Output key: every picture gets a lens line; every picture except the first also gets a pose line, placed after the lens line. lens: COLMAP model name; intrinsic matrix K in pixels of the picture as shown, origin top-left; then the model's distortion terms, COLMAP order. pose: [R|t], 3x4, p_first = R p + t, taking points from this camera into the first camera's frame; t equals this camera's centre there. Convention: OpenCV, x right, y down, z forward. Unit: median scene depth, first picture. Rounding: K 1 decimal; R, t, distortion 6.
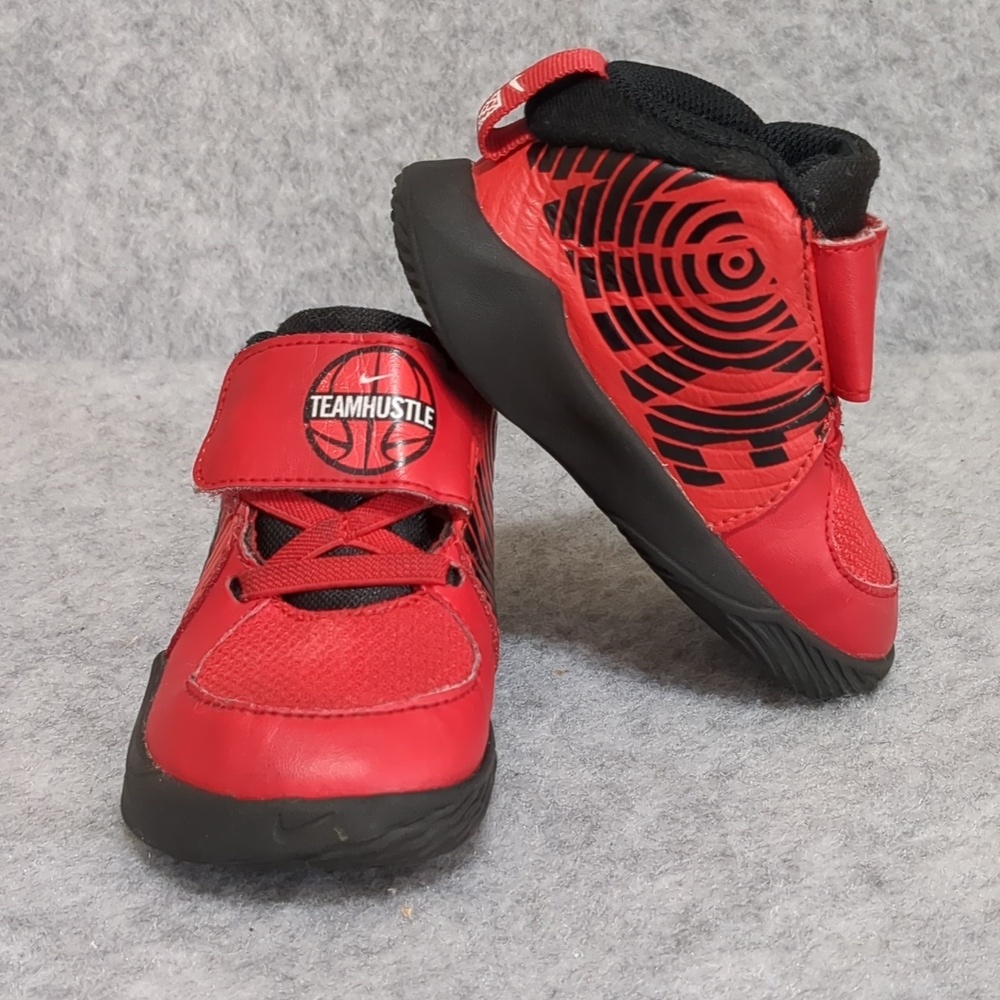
lens RADIAL K [[1832.6, 0, 500.0], [0, 1832.6, 500.0], [0, 0, 1]] dist [0.115391, -0.447523]
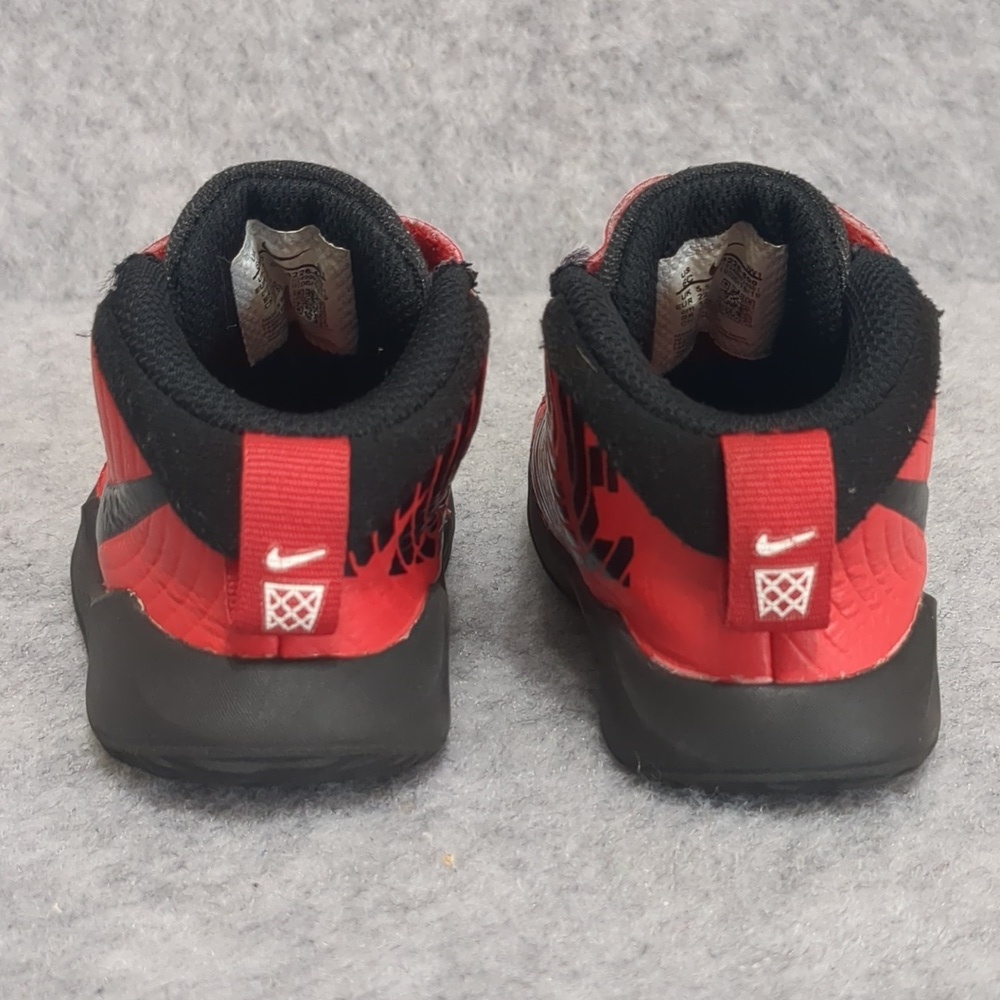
lens RADIAL K [[1832.6, 0, 500.0], [0, 1832.6, 500.0], [0, 0, 1]] dist [0.115391, -0.447523]
pose [[0.999147, -0.023189, 0.034171, -0.026750], [0.023713, 0.999606, -0.015012, 0.041065], [-0.033809, 0.015810, 0.999303, 0.100647]]
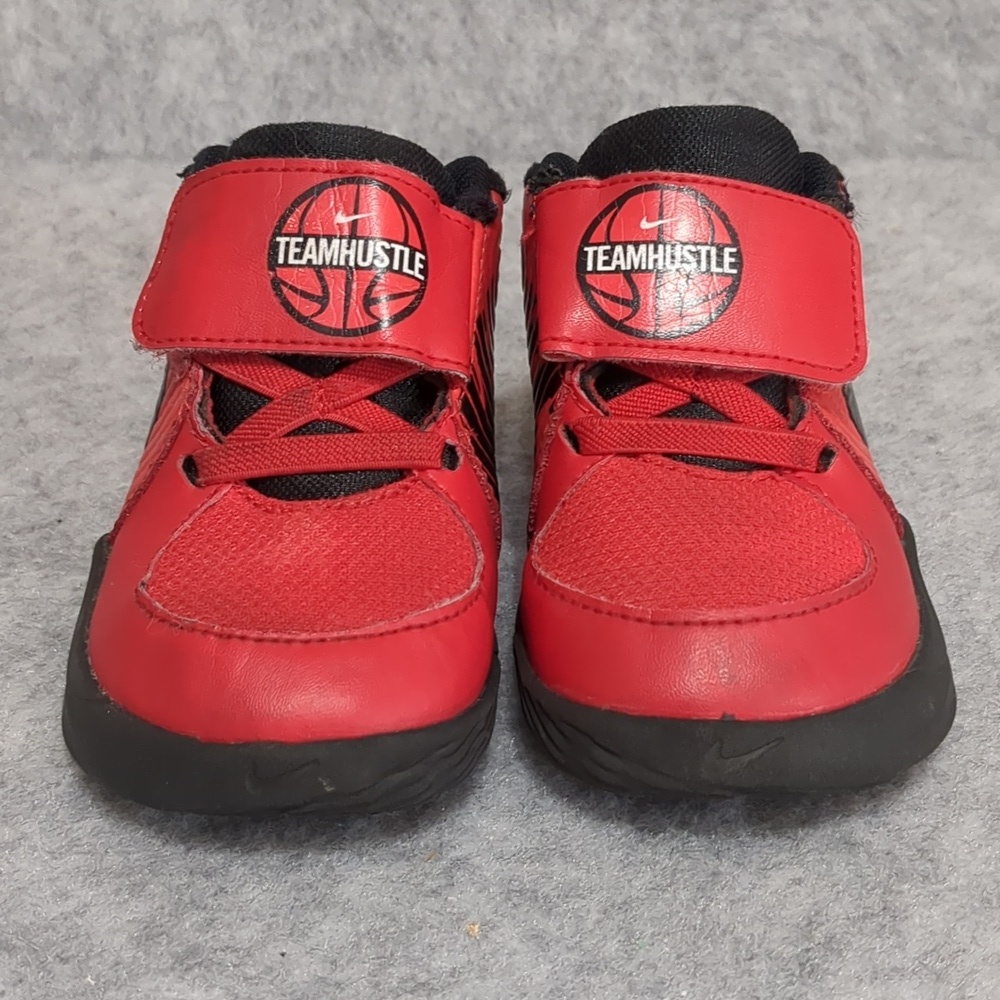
lens RADIAL K [[1832.6, 0, 500.0], [0, 1832.6, 500.0], [0, 0, 1]] dist [0.115391, -0.447523]
pose [[0.999872, -0.000188, 0.016022, -0.026456], [-0.002146, 0.989356, 0.145498, -0.042823], [-0.015879, -0.145514, 0.989229, 0.112613]]
